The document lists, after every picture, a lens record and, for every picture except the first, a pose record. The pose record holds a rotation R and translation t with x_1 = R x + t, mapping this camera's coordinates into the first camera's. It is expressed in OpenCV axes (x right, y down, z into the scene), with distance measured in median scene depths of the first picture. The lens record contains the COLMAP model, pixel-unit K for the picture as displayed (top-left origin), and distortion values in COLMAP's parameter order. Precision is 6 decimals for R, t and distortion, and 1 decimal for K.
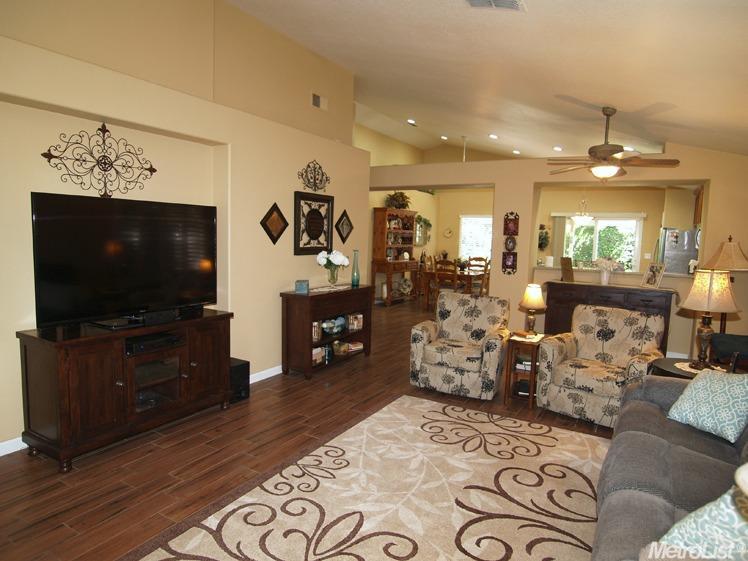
lens RADIAL K [[472.8, 0, 368.3], [0, 472.8, 280.2], [0, 0, 1]] dist [-0.029858, 0.000343]
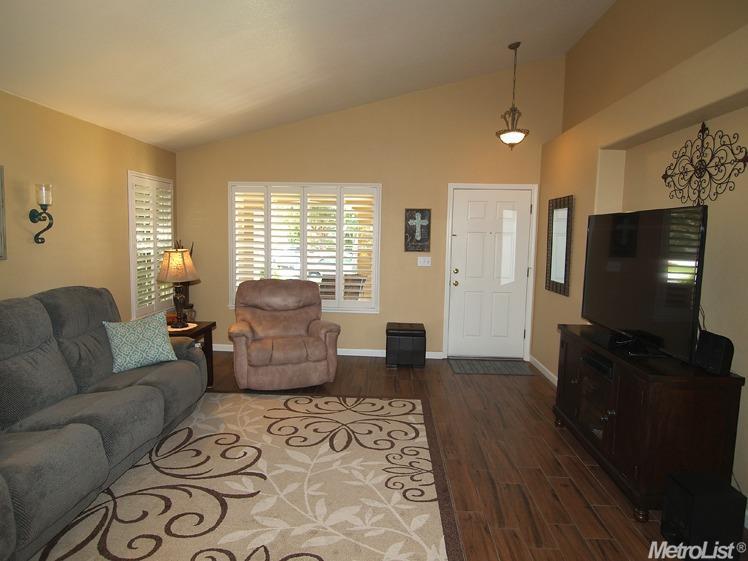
lens RADIAL K [[472.8, 0, 368.3], [0, 472.8, 280.2], [0, 0, 1]] dist [-0.029858, 0.000343]
pose [[-0.887015, -0.000641, -0.461740, 0.301860], [-0.090132, 0.981003, 0.171784, -0.116798], [0.452858, 0.193992, -0.870222, 1.239767]]
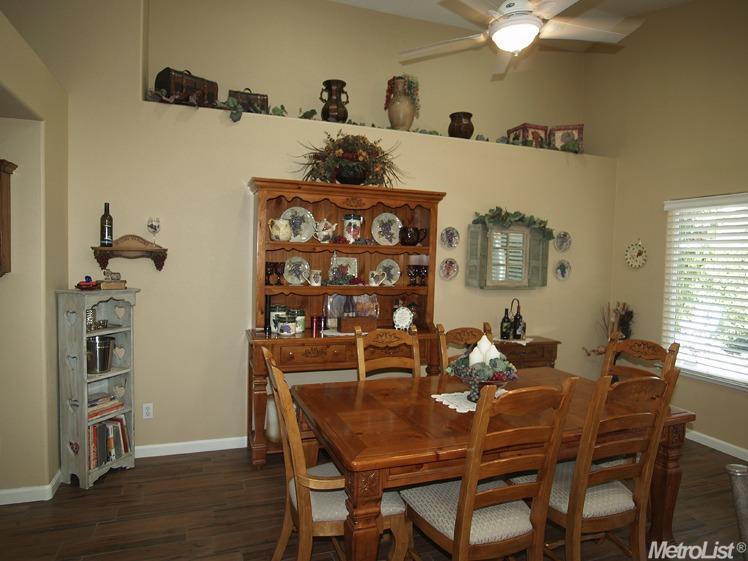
lens RADIAL K [[444.1, 0, 374.0], [0, 444.1, 280.5], [0, 0, 1]] dist [-0.021088, 0.000176]
pose [[0.764427, 0.022911, -0.644303, 0.721157], [-0.065550, 0.996951, -0.042321, -0.166674], [0.641369, 0.074586, 0.763598, 1.899030]]
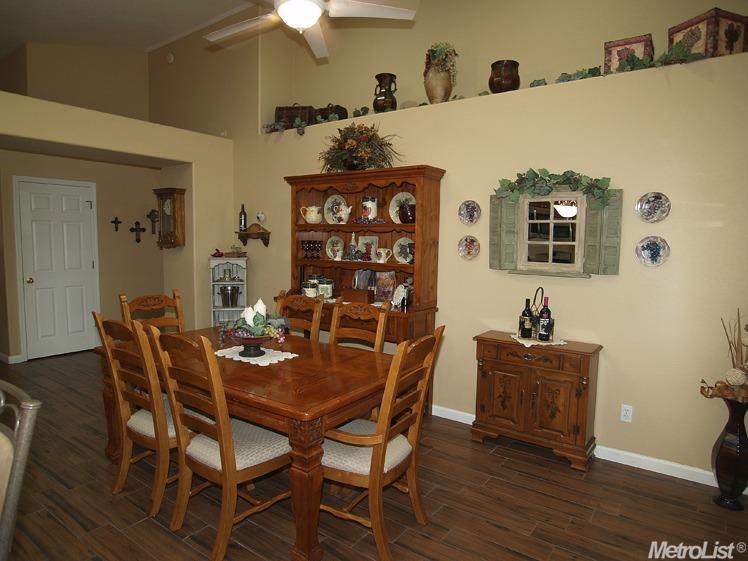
lens RADIAL K [[472.8, 0, 368.3], [0, 472.8, 280.2], [0, 0, 1]] dist [-0.029858, 0.000343]
pose [[-0.089967, 0.057372, -0.994291, 1.135188], [-0.115896, 0.990954, 0.067667, -0.218675], [0.989179, 0.121322, -0.082504, 2.609906]]
